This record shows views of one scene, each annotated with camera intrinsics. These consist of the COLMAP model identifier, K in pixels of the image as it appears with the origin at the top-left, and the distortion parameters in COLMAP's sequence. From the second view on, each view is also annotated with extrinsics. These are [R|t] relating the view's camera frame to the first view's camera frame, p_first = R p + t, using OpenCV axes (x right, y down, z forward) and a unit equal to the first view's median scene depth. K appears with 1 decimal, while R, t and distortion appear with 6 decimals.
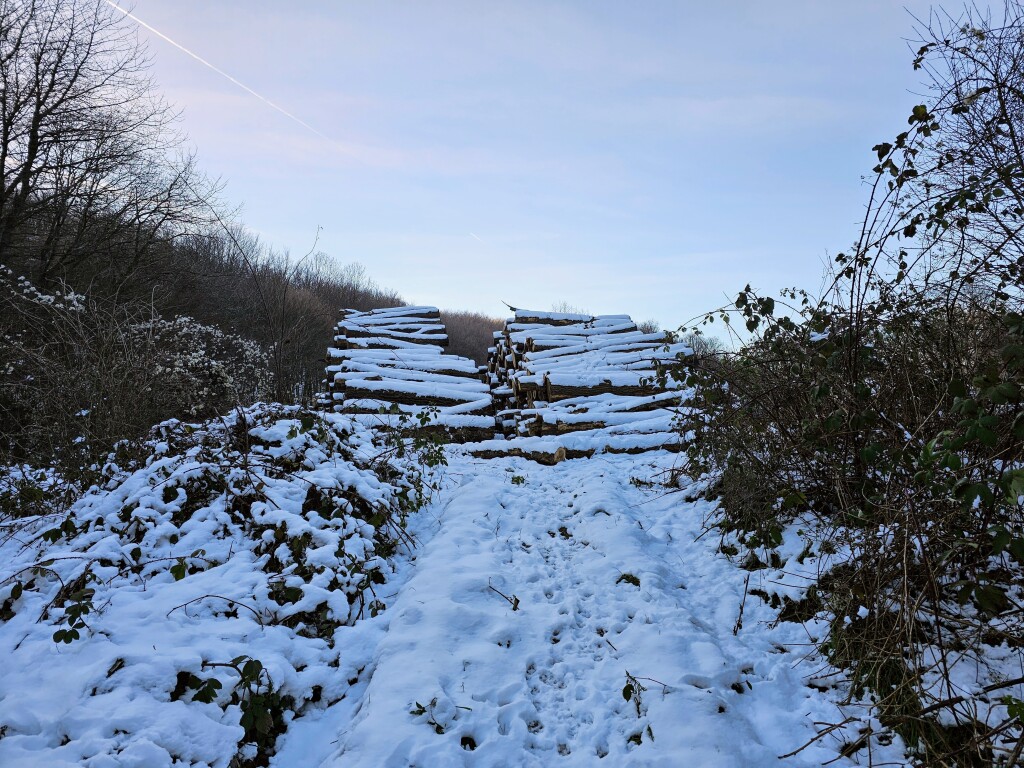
lens RADIAL K [[670.0, 0, 513.7], [0, 670.0, 390.7], [0, 0, 1]] dist [0.050330, -0.040710]
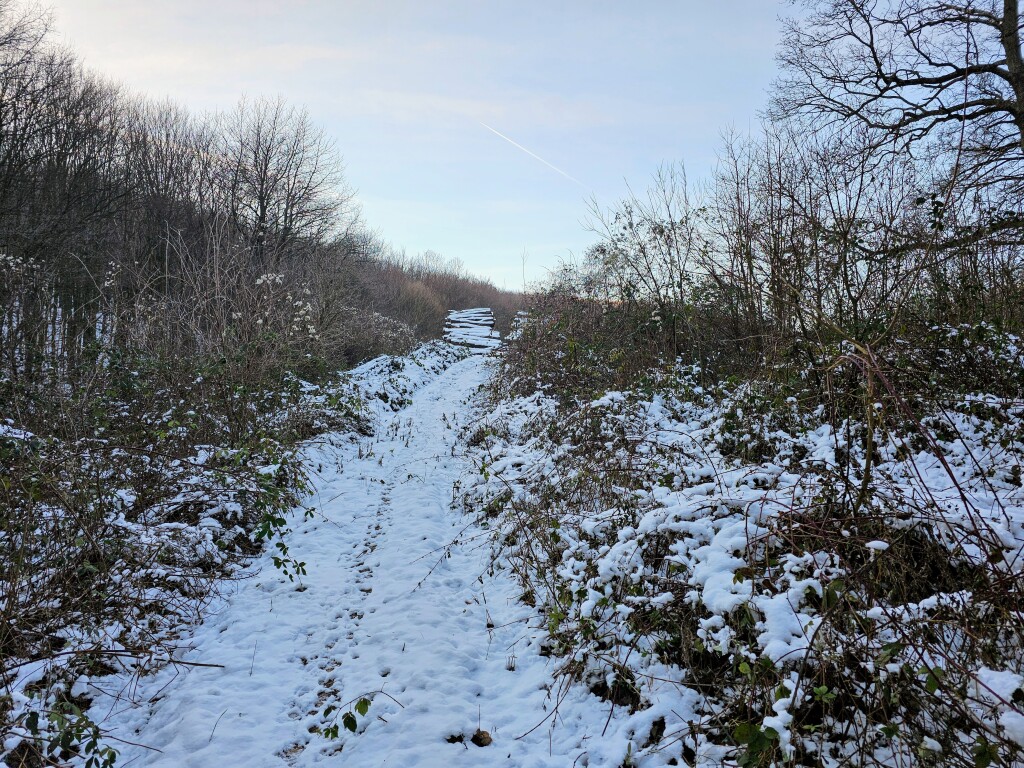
lens RADIAL K [[670.0, 0, 513.7], [0, 670.0, 390.7], [0, 0, 1]] dist [0.050330, -0.040710]
pose [[0.989333, 0.011785, -0.145191, 0.302839], [-0.006801, 0.999372, 0.034776, 0.071482], [0.145510, -0.033418, 0.988792, -1.256970]]
